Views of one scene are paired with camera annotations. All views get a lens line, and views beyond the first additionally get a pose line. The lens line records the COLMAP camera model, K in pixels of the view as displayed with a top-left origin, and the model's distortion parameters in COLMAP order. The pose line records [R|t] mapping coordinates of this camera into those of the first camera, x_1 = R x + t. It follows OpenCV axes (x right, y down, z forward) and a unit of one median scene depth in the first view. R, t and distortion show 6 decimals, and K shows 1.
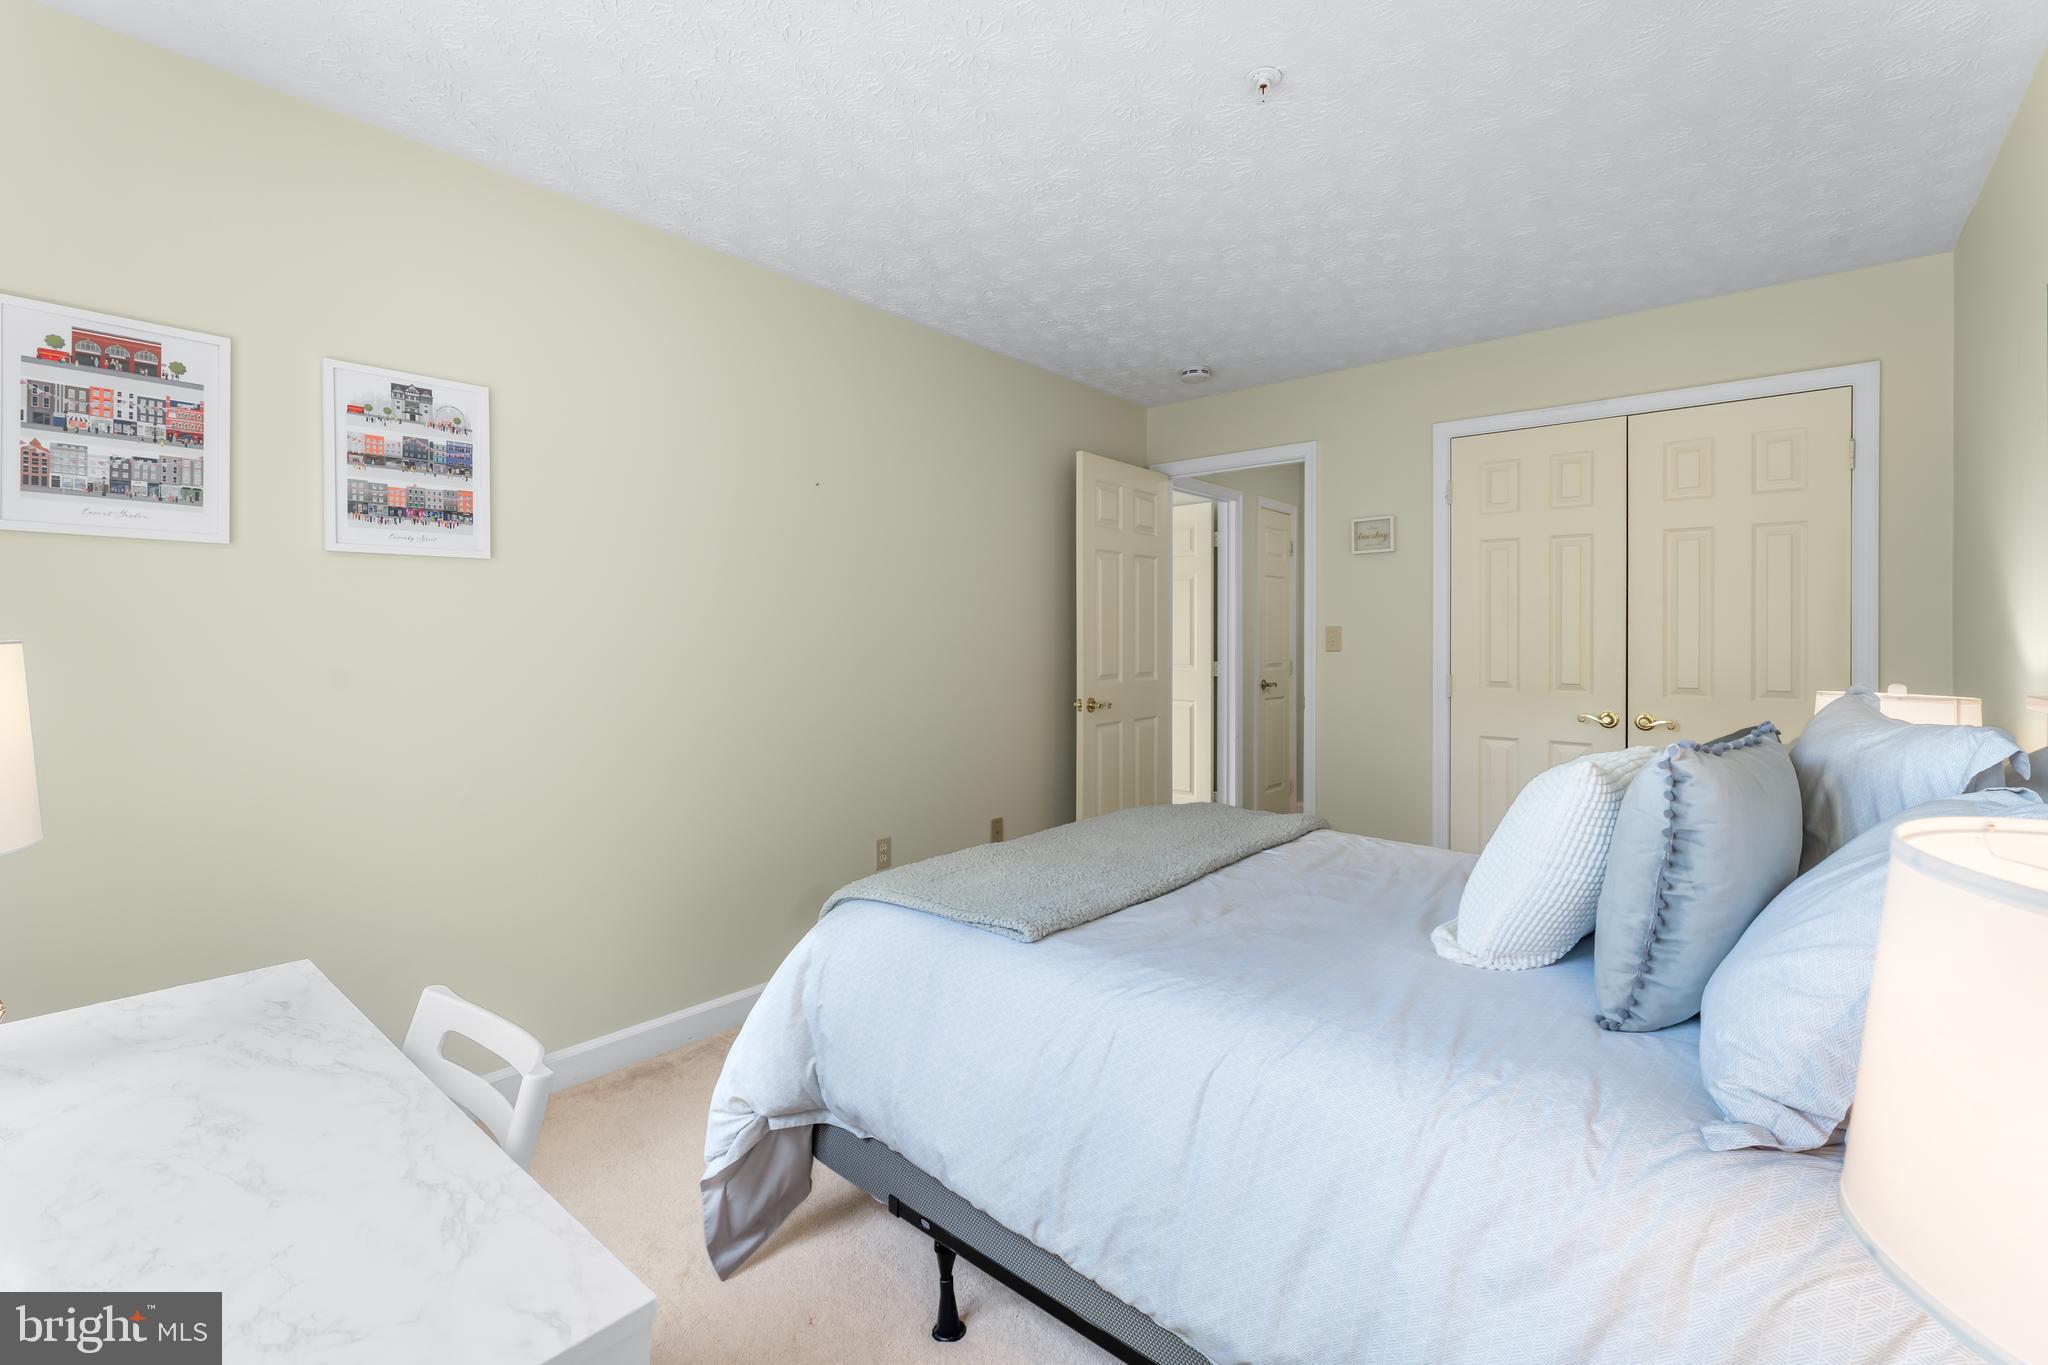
lens RADIAL K [[885.5, 0, 1040.7], [0, 885.5, 645.5], [0, 0, 1]] dist [-0.006843, 0.000087]
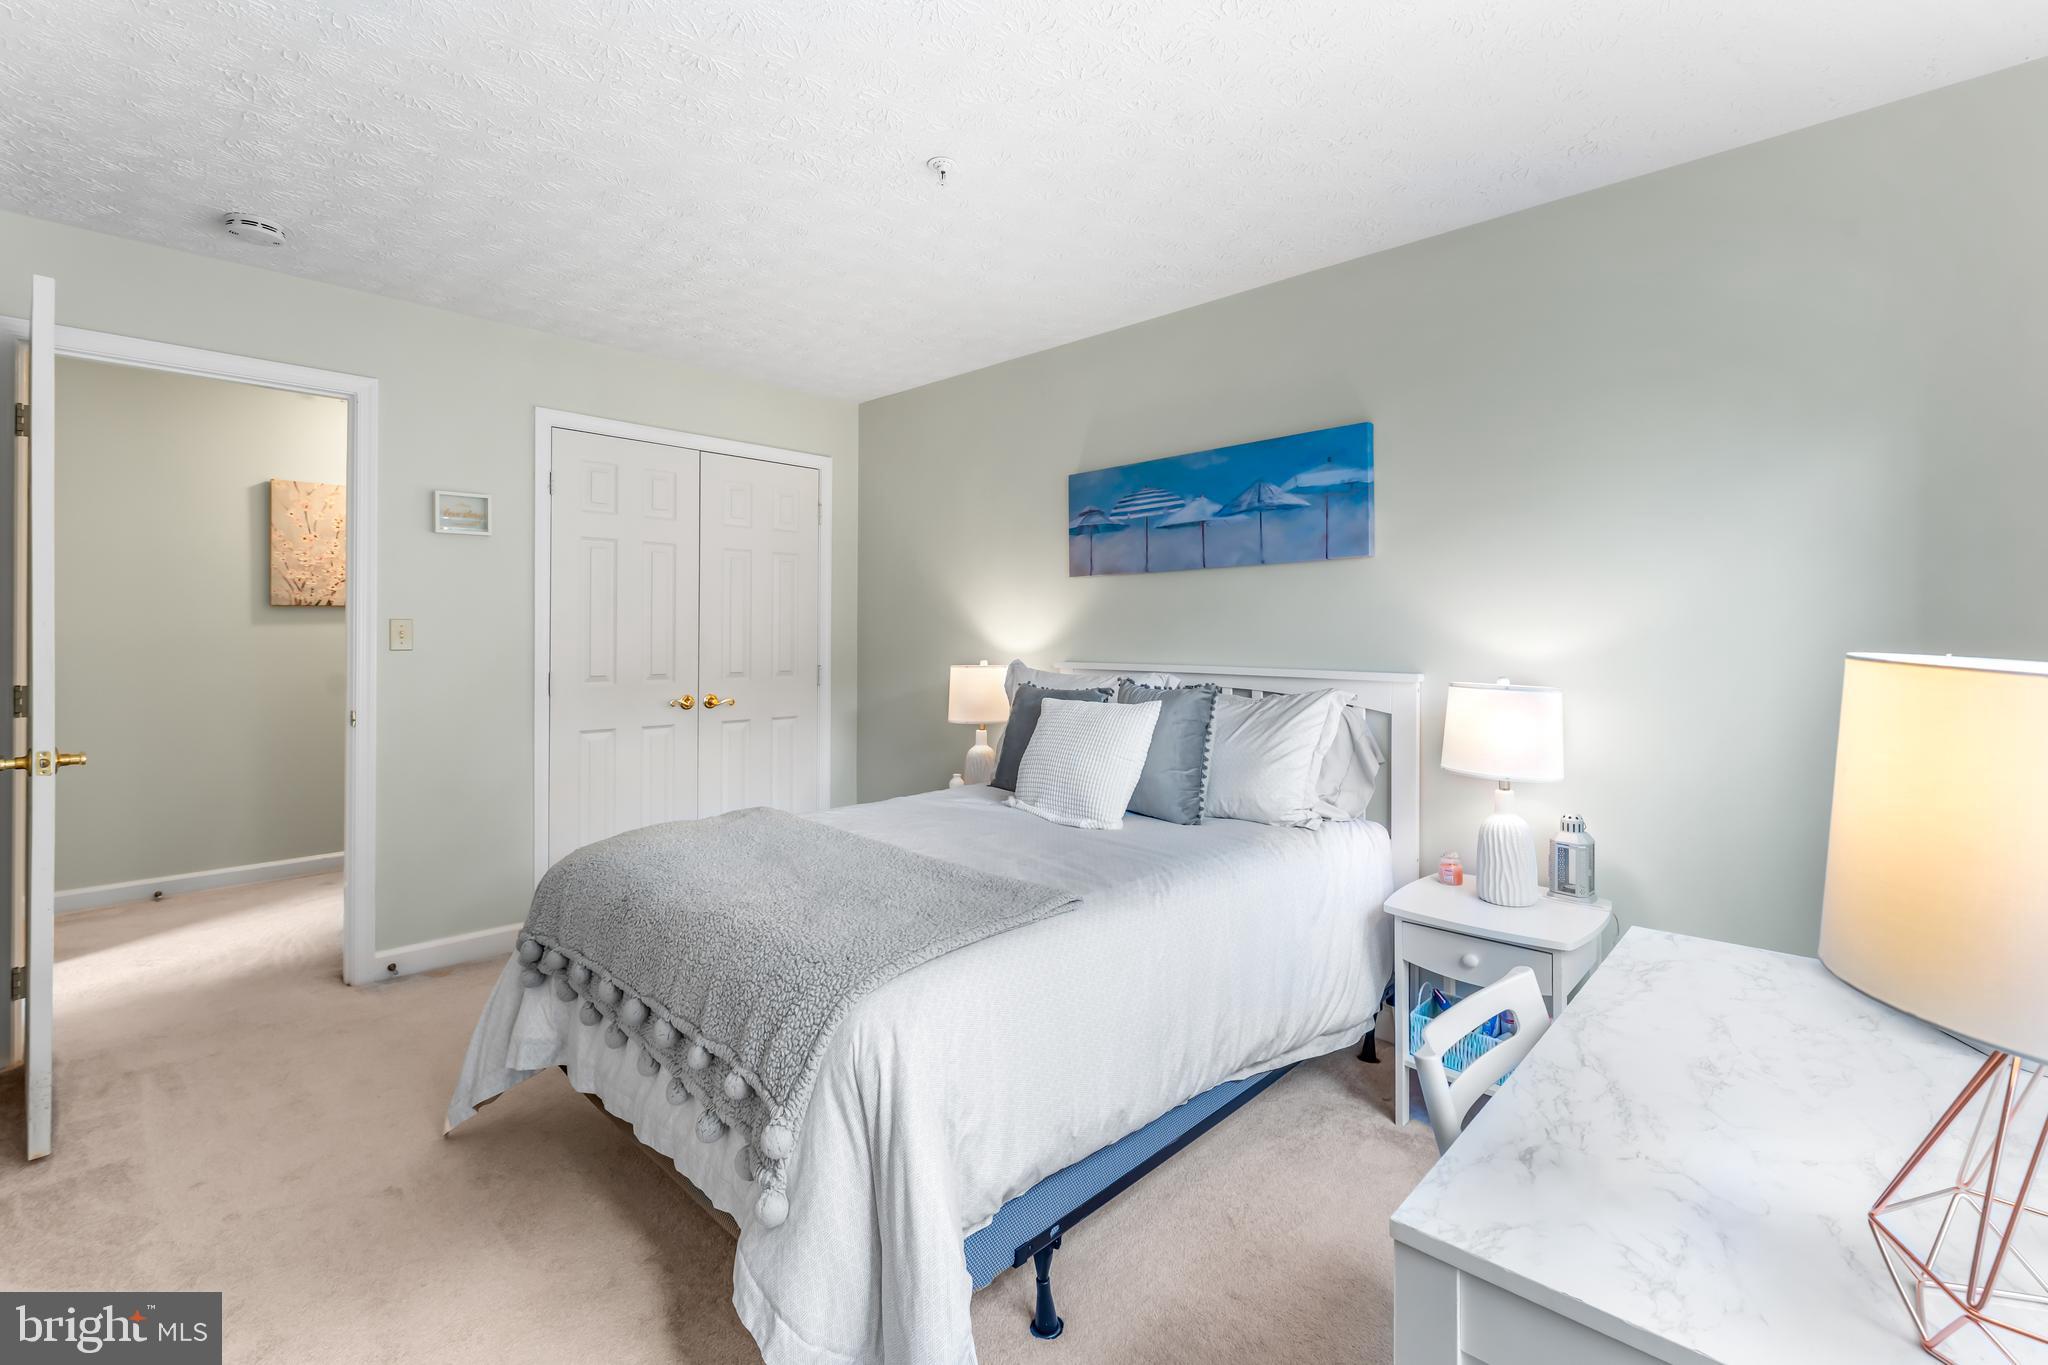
lens RADIAL K [[885.5, 0, 1061.3], [0, 885.5, 632.4], [0, 0, 1]] dist [-0.006843, 0.000087]
pose [[0.051710, 0.000550, 0.998662, -1.618370], [0.004610, 0.999989, -0.000790, -0.021870], [-0.998651, 0.004644, 0.051707, 1.357154]]
